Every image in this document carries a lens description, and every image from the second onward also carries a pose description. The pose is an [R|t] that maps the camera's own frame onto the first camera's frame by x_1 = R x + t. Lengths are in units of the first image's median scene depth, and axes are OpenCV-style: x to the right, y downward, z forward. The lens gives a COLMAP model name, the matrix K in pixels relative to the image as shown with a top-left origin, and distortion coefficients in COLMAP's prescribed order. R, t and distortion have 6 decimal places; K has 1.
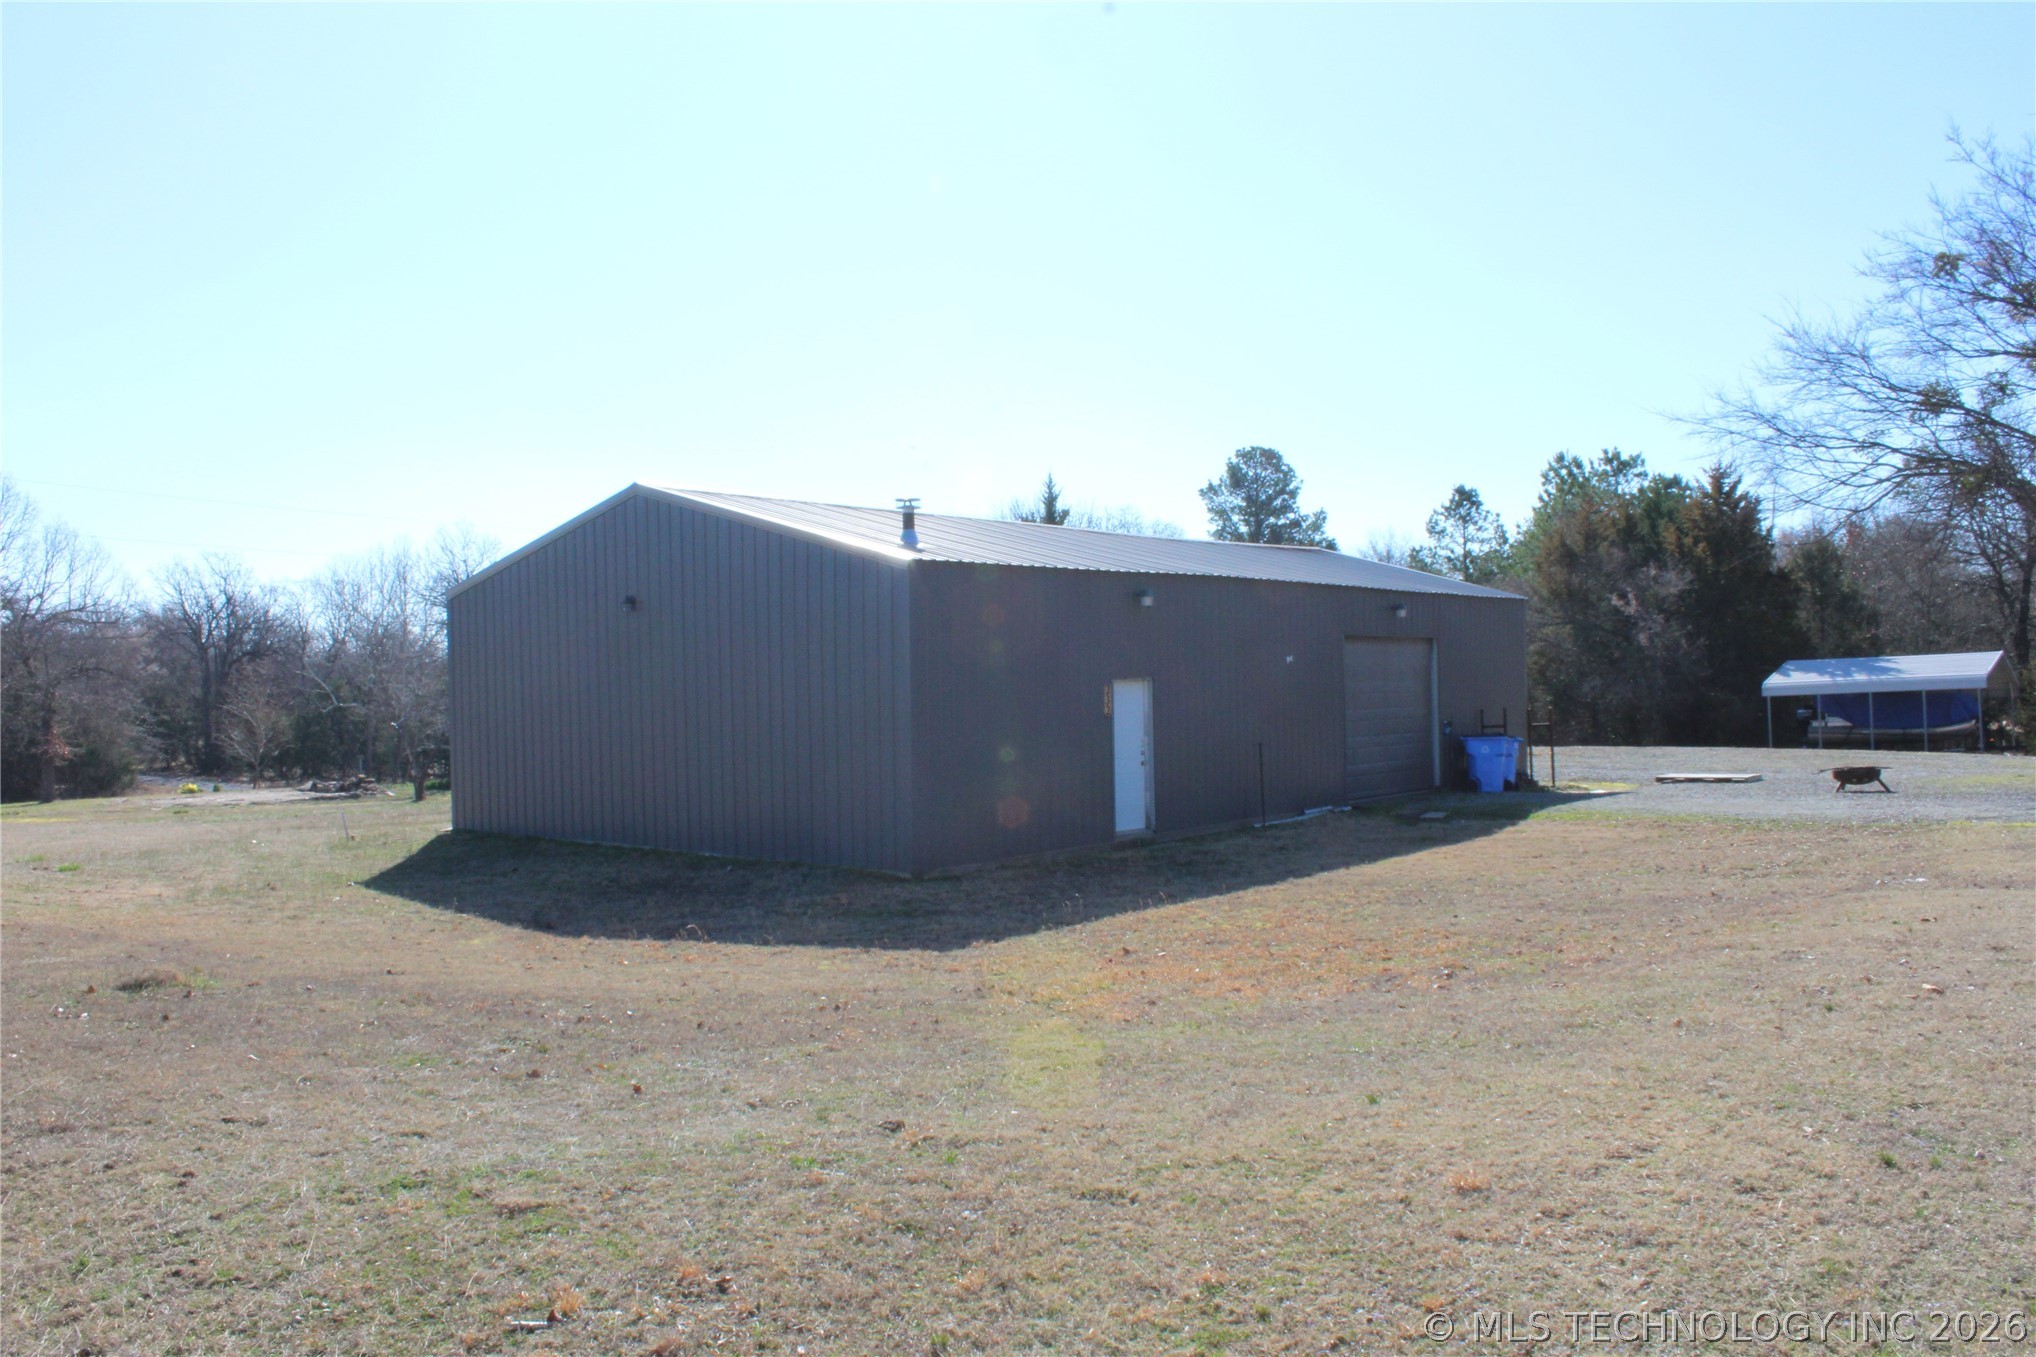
lens RADIAL K [[1707.6, 0, 1002.3], [0, 1707.6, 688.0], [0, 0, 1]] dist [-0.164044, 0.150748]
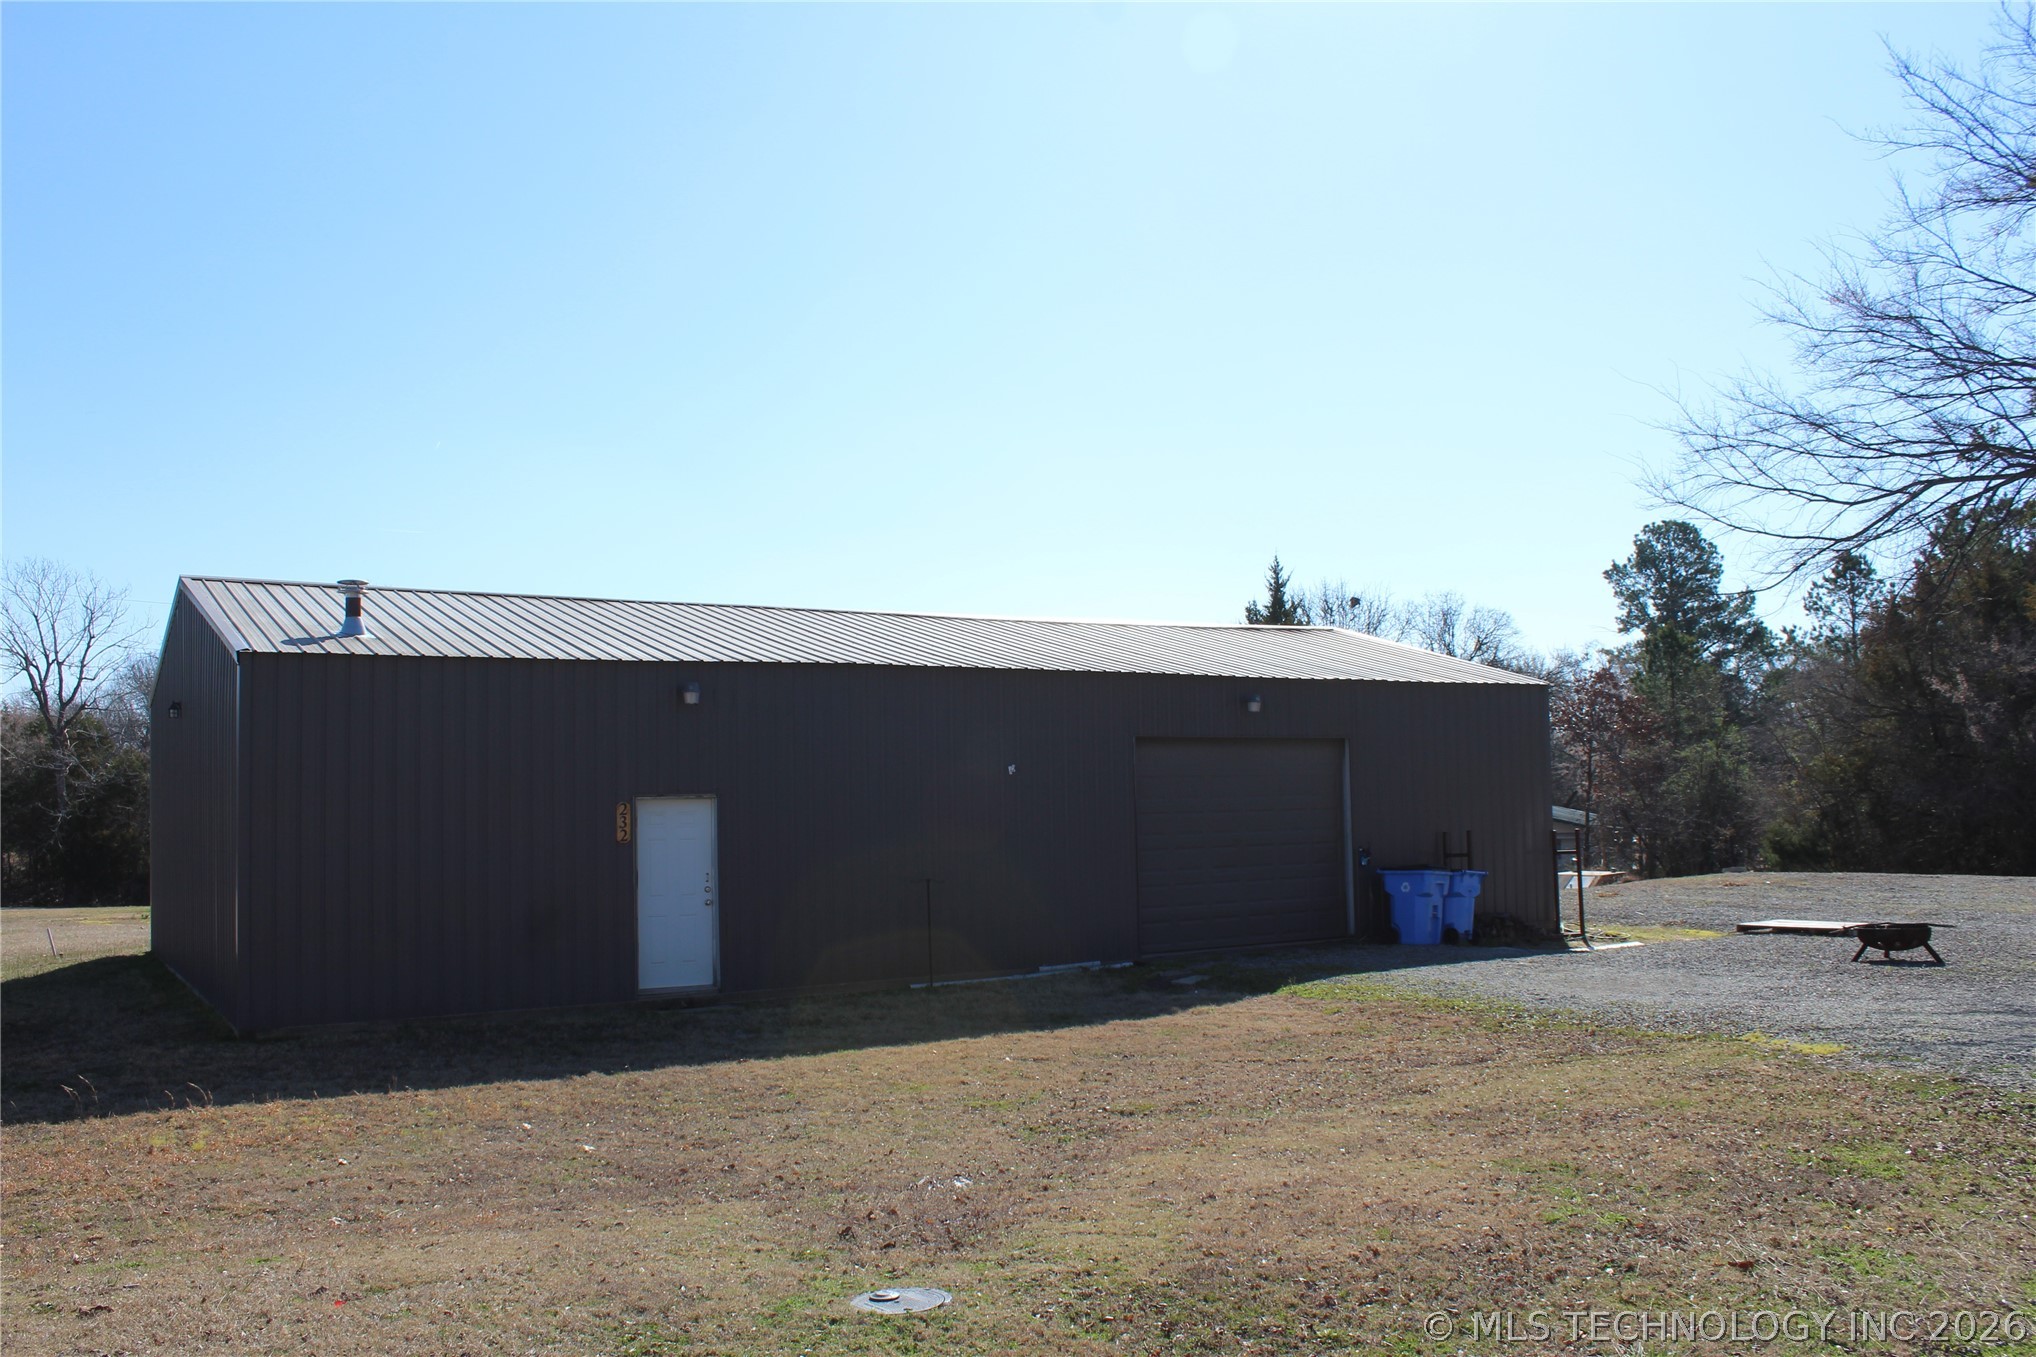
lens RADIAL K [[1729.5, 0, 1025.9], [0, 1729.5, 663.0], [0, 0, 1]] dist [-0.119755, 0.164740]
pose [[0.952131, -0.023613, -0.304776, 0.249598], [0.000497, 0.997131, -0.075699, -0.003433], [0.305689, 0.071924, 0.949411, 0.150580]]
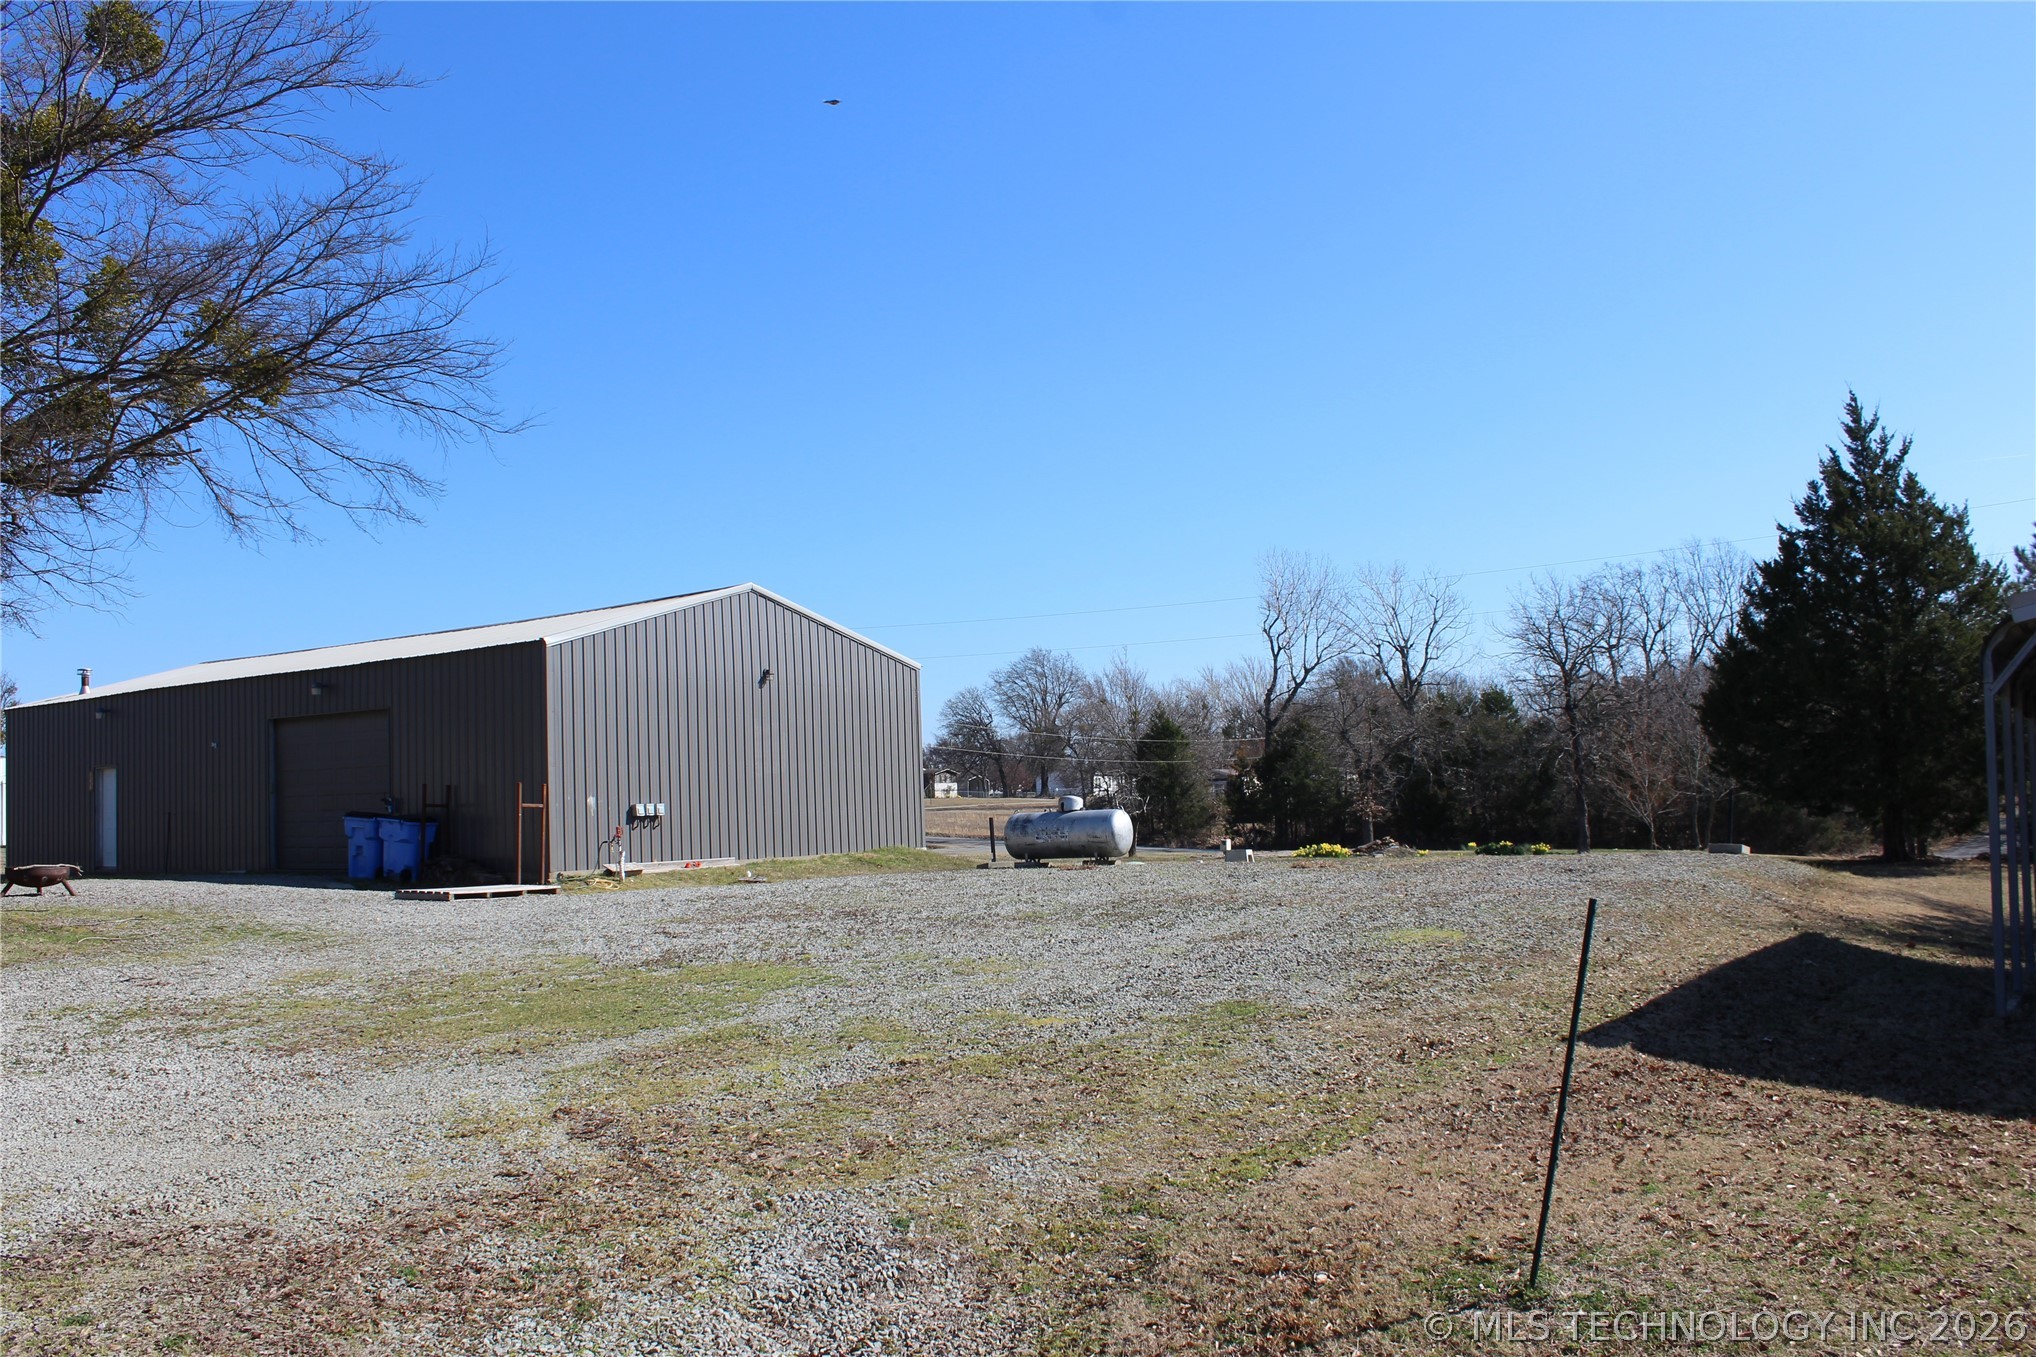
lens RADIAL K [[1707.6, 0, 1002.3], [0, 1707.6, 688.0], [0, 0, 1]] dist [-0.164044, 0.150748]
pose [[0.096167, -0.046236, -0.994291, 0.852602], [0.028114, 0.998648, -0.043719, 0.005866], [0.994968, -0.023749, 0.097337, 0.870580]]
